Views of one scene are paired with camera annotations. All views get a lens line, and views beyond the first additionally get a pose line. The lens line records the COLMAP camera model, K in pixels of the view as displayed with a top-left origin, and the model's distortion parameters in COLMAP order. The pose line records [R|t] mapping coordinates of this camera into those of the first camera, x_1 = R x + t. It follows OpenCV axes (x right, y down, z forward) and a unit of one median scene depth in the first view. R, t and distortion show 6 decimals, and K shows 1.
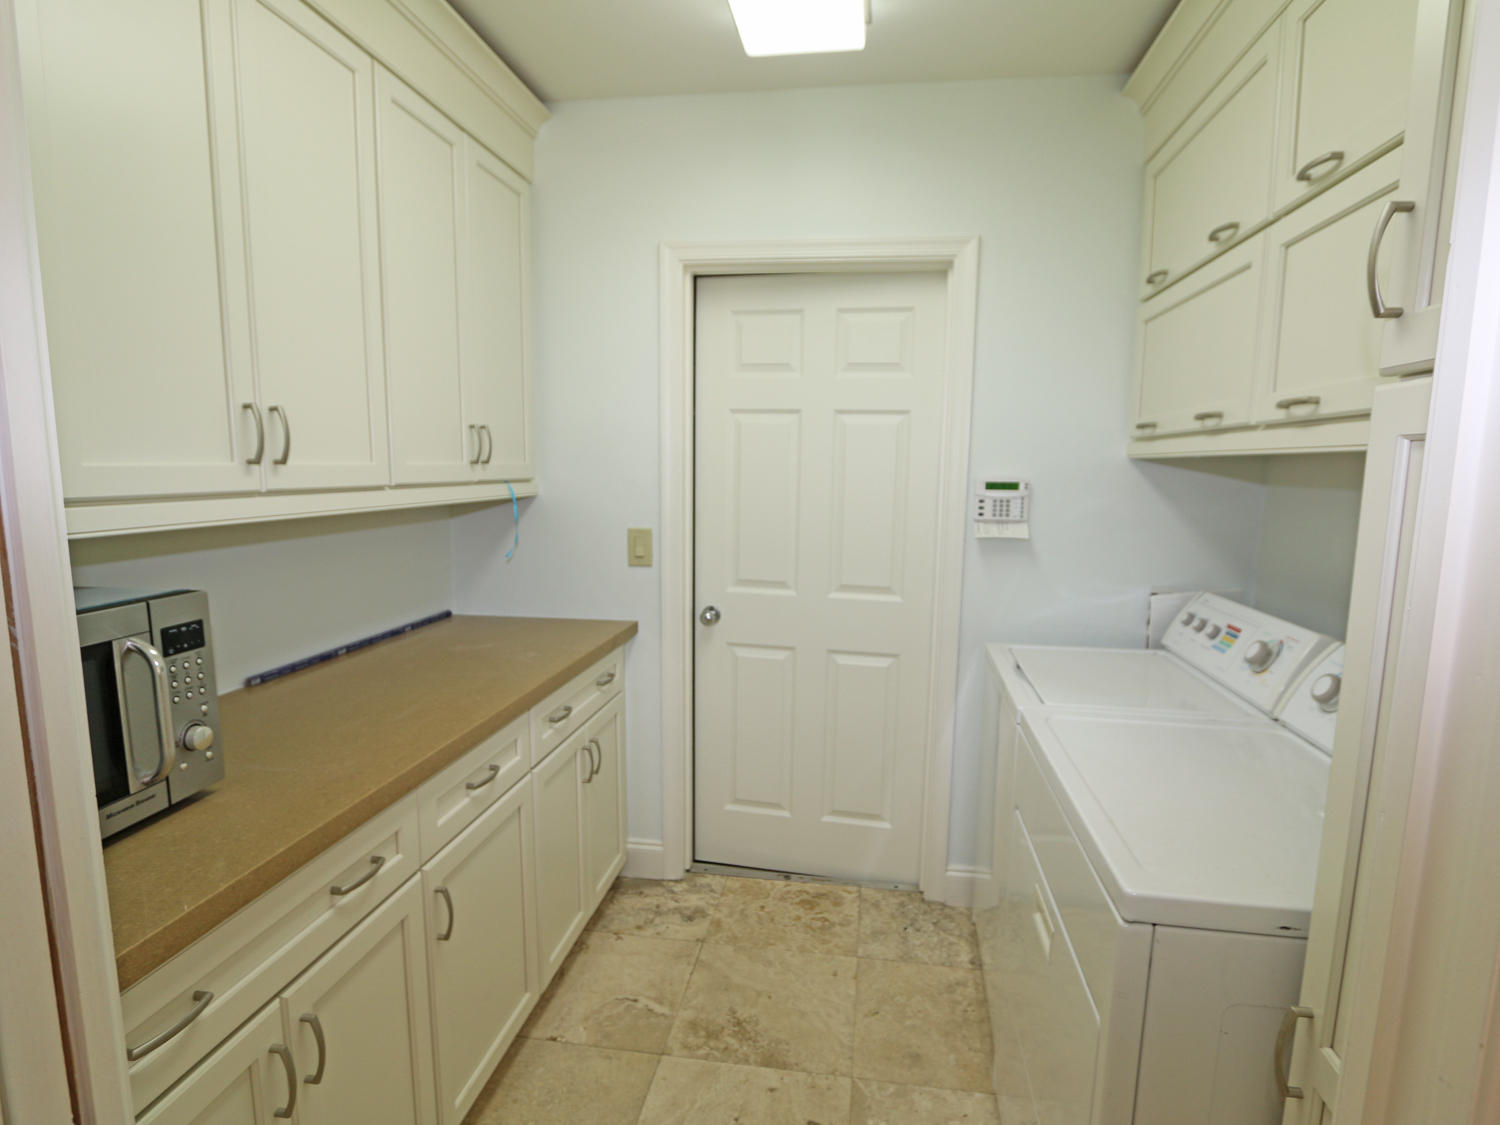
lens RADIAL K [[777.9, 0, 753.2], [0, 777.9, 580.2], [0, 0, 1]] dist [-0.000015, 0.000112]
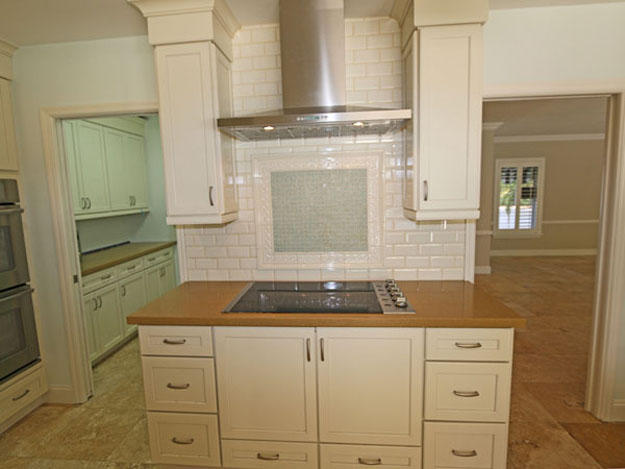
lens RADIAL K [[339.3, 0, 312.5], [0, 339.3, 234.5], [0, 0, 1]] dist [-0.013749, 0.000640]
pose [[0.996011, -0.050004, 0.073906, 0.506576], [0.051547, 0.998488, -0.019120, 0.105244], [-0.072838, 0.022853, 0.997082, -0.963891]]
